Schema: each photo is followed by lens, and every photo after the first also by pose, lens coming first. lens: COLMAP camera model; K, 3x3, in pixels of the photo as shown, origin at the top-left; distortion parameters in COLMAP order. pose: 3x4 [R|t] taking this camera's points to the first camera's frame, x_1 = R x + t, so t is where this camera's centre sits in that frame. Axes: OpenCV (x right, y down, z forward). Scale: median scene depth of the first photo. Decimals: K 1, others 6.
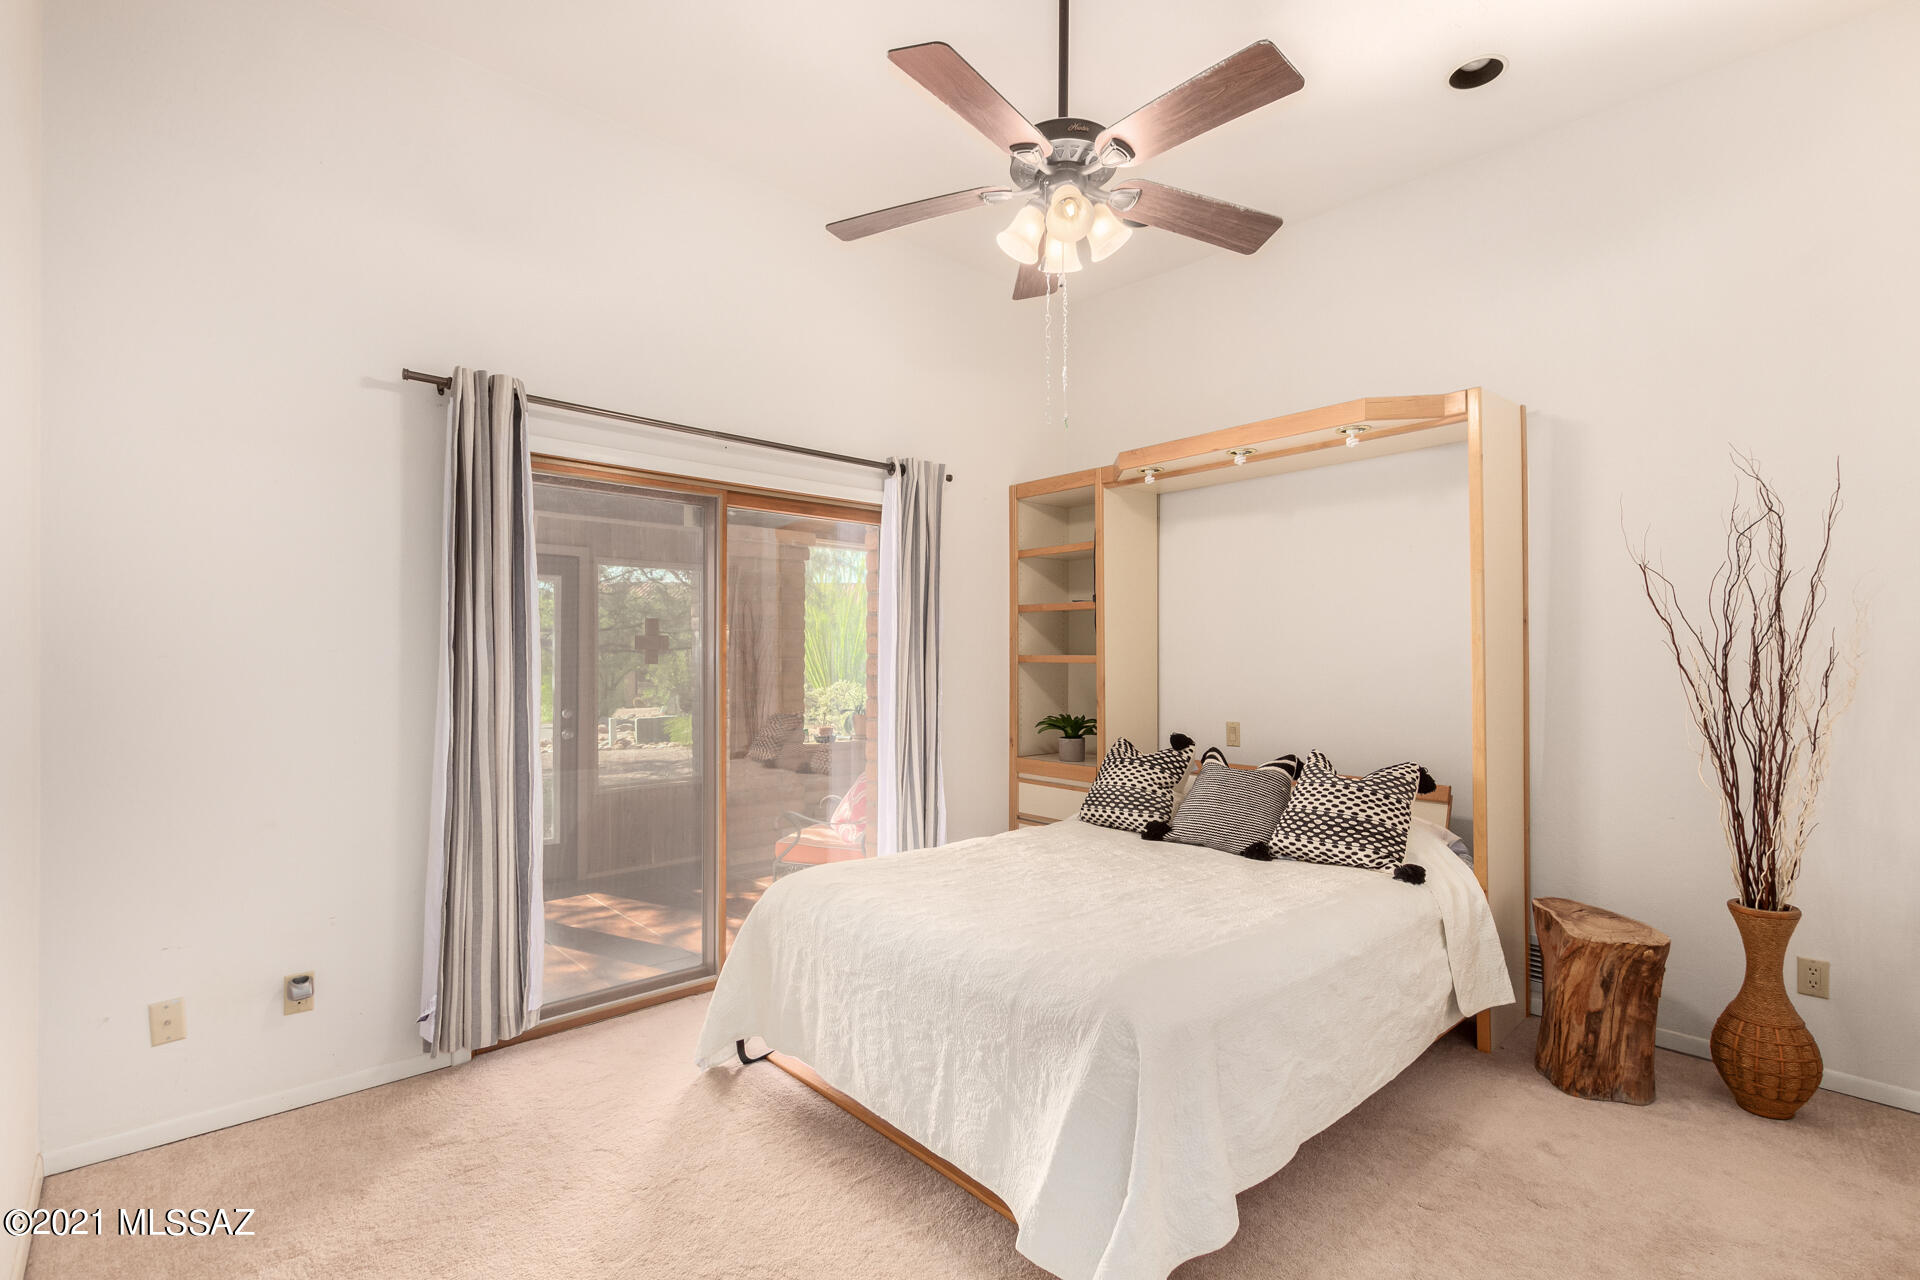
lens RADIAL K [[886.8, 0, 976.4], [0, 886.8, 649.3], [0, 0, 1]] dist [0.005911, -0.003786]
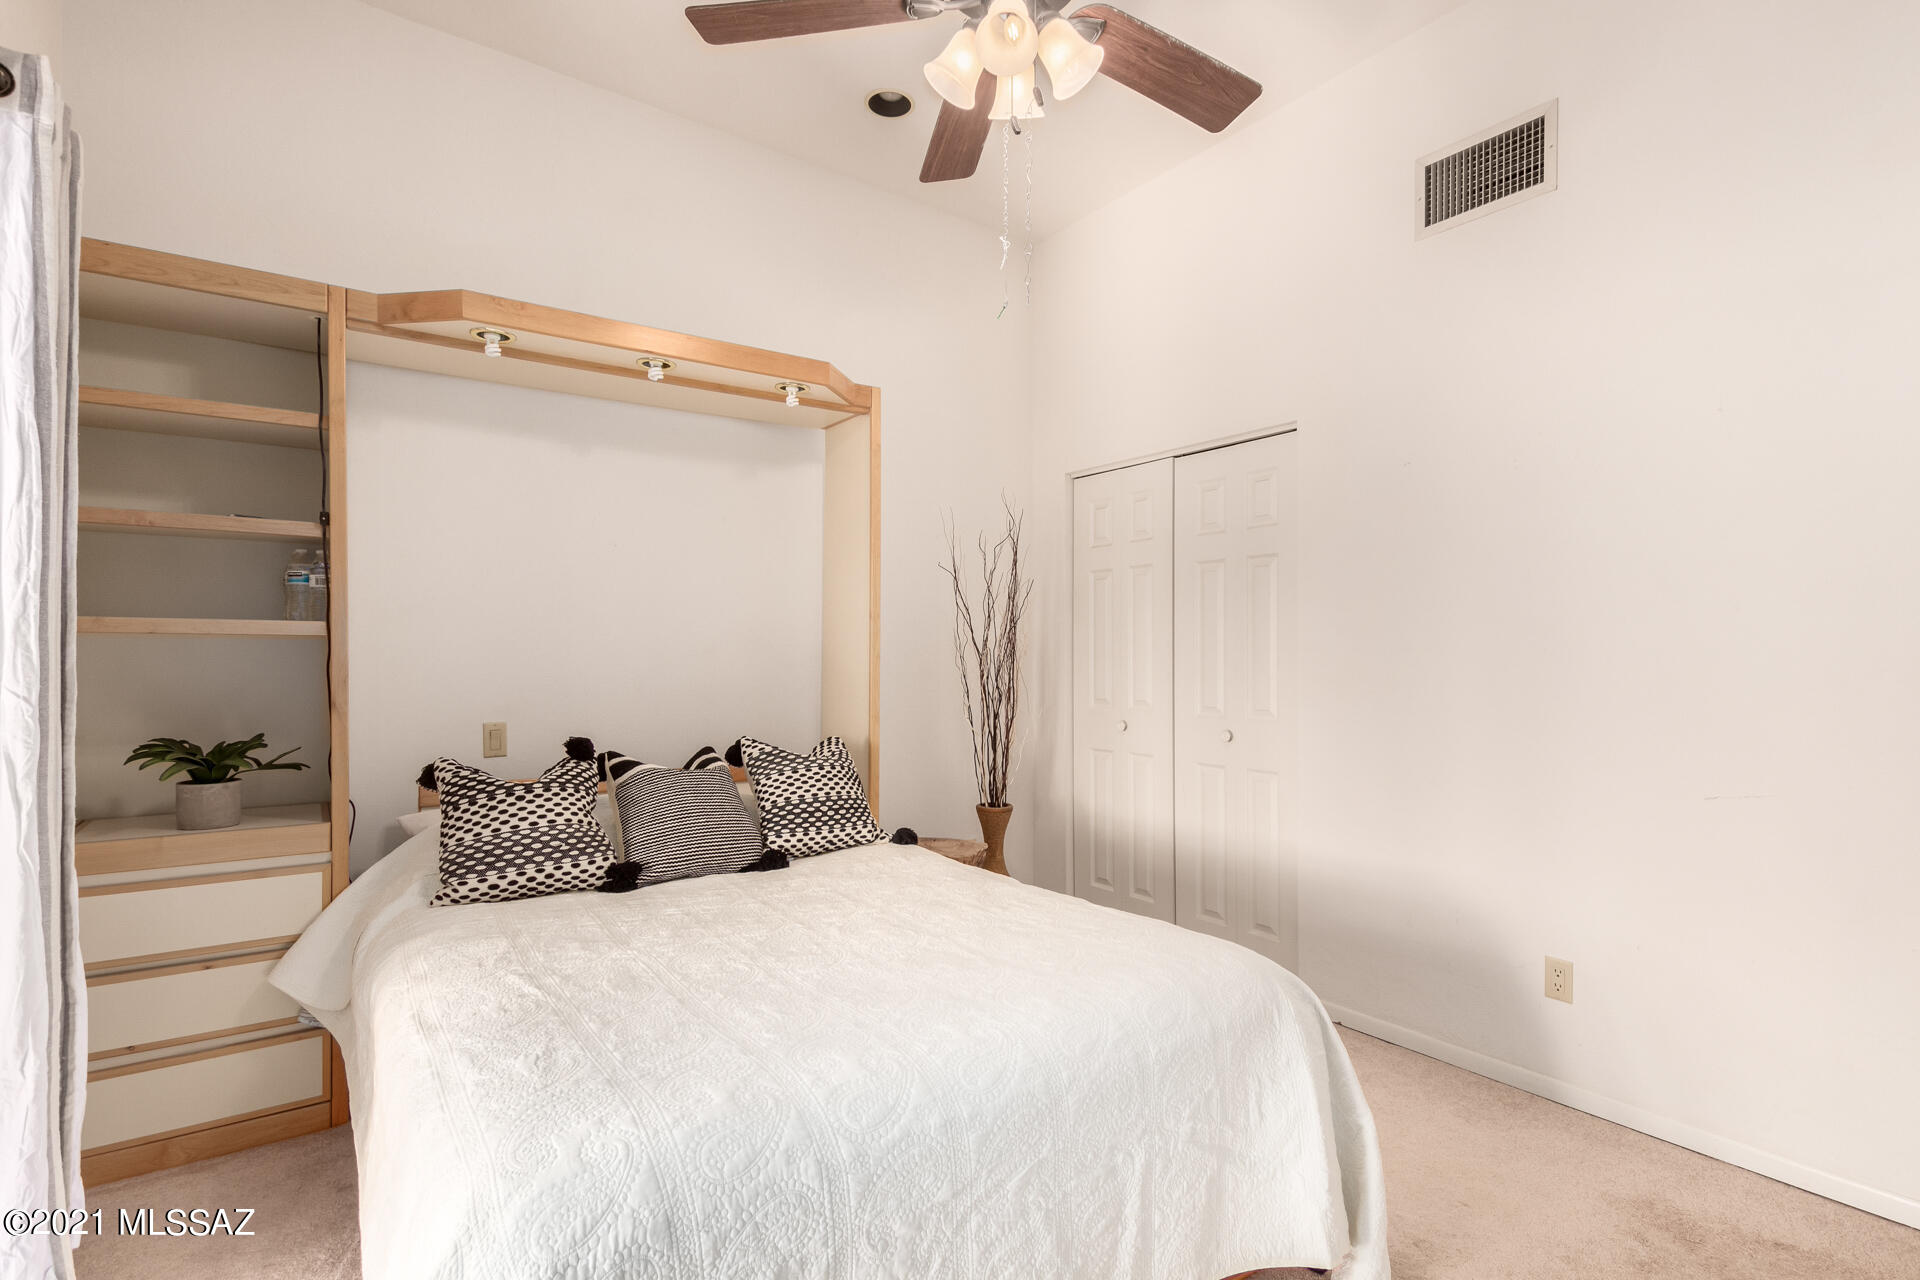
lens RADIAL K [[917.3, 0, 978.0], [0, 917.3, 648.6], [0, 0, 1]] dist [0.006424, -0.000487]
pose [[0.121880, 0.008935, 0.992505, -0.540729], [-0.007041, 0.999942, -0.008137, 0.035108], [-0.992520, -0.005997, 0.121935, 0.727767]]
